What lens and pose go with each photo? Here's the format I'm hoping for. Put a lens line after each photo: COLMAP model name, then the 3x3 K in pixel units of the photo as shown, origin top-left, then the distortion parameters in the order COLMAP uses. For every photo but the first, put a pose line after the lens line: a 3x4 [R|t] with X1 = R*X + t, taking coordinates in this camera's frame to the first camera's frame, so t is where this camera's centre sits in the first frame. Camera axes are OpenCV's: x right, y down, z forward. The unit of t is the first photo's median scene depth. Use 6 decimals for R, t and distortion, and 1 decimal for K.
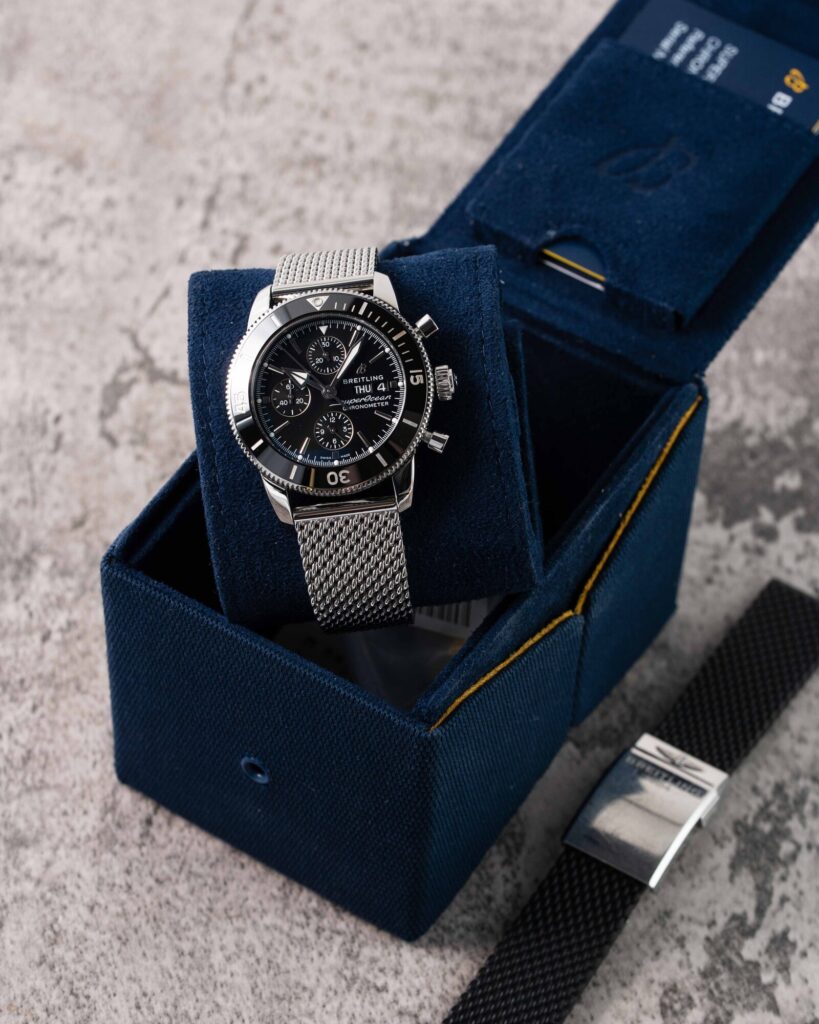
lens RADIAL K [[4250.2, 0, 404.0], [0, 4250.2, 516.2], [0, 0, 1]] dist [0.658467, 0.000000]
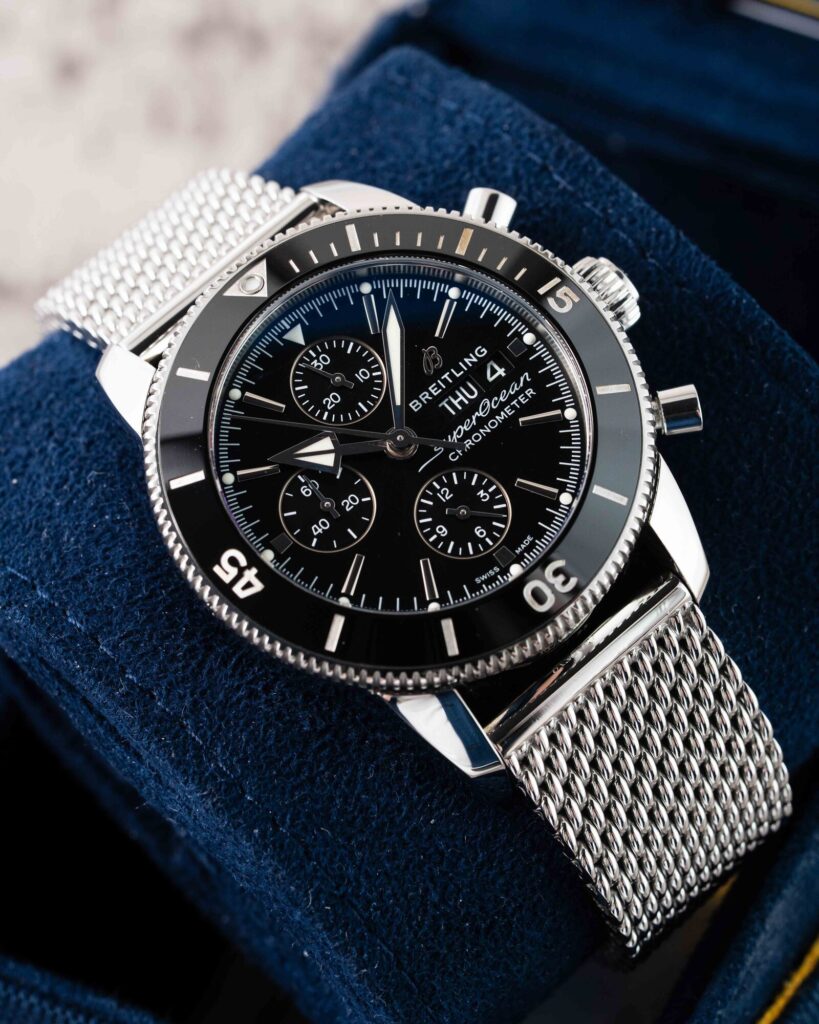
lens RADIAL K [[4250.2, 0, 416.7], [0, 4250.2, 520.6], [0, 0, 1]] dist [0.658467, 0.000000]
pose [[0.804994, -0.507031, 0.308067, -0.146111], [0.563522, 0.815848, -0.129749, 0.030915], [-0.185549, 0.278050, 0.942475, 0.614973]]
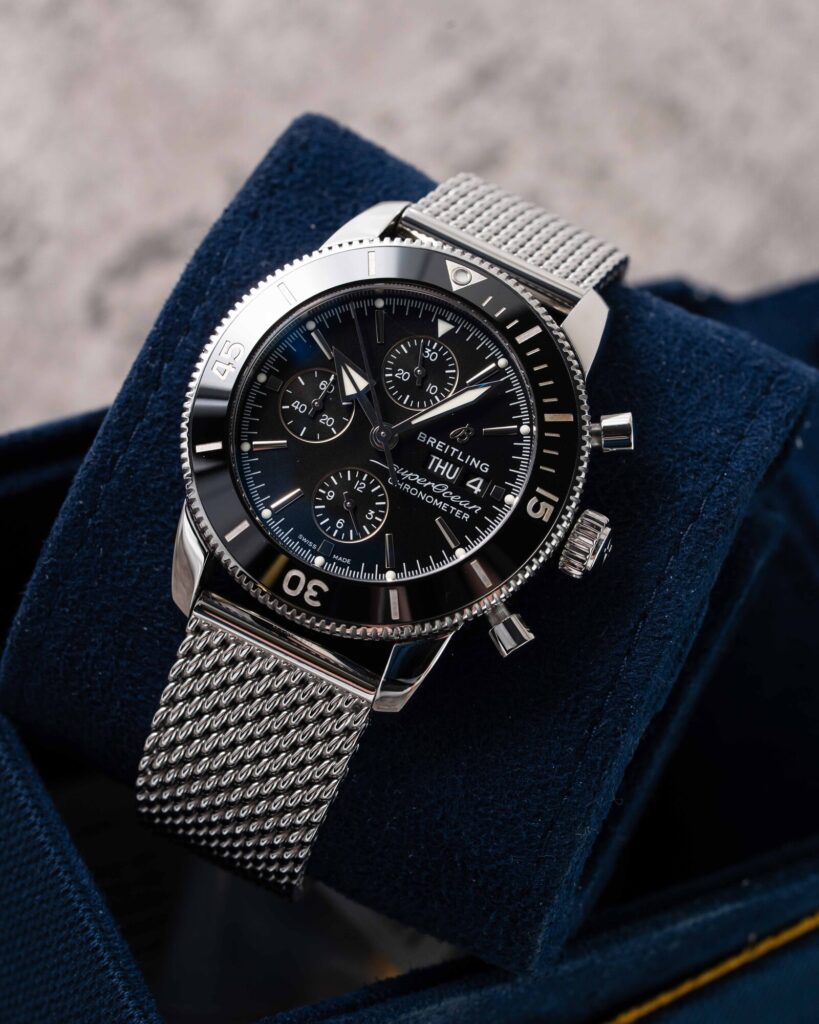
lens RADIAL K [[4250.2, 0, 413.8], [0, 4250.2, 549.3], [0, 0, 1]] dist [0.658467, 0.000000]
pose [[0.837783, 0.541507, -0.069919, 0.028300], [-0.541420, 0.840468, 0.021837, -0.030905], [0.070590, 0.019561, 0.997314, 0.491647]]
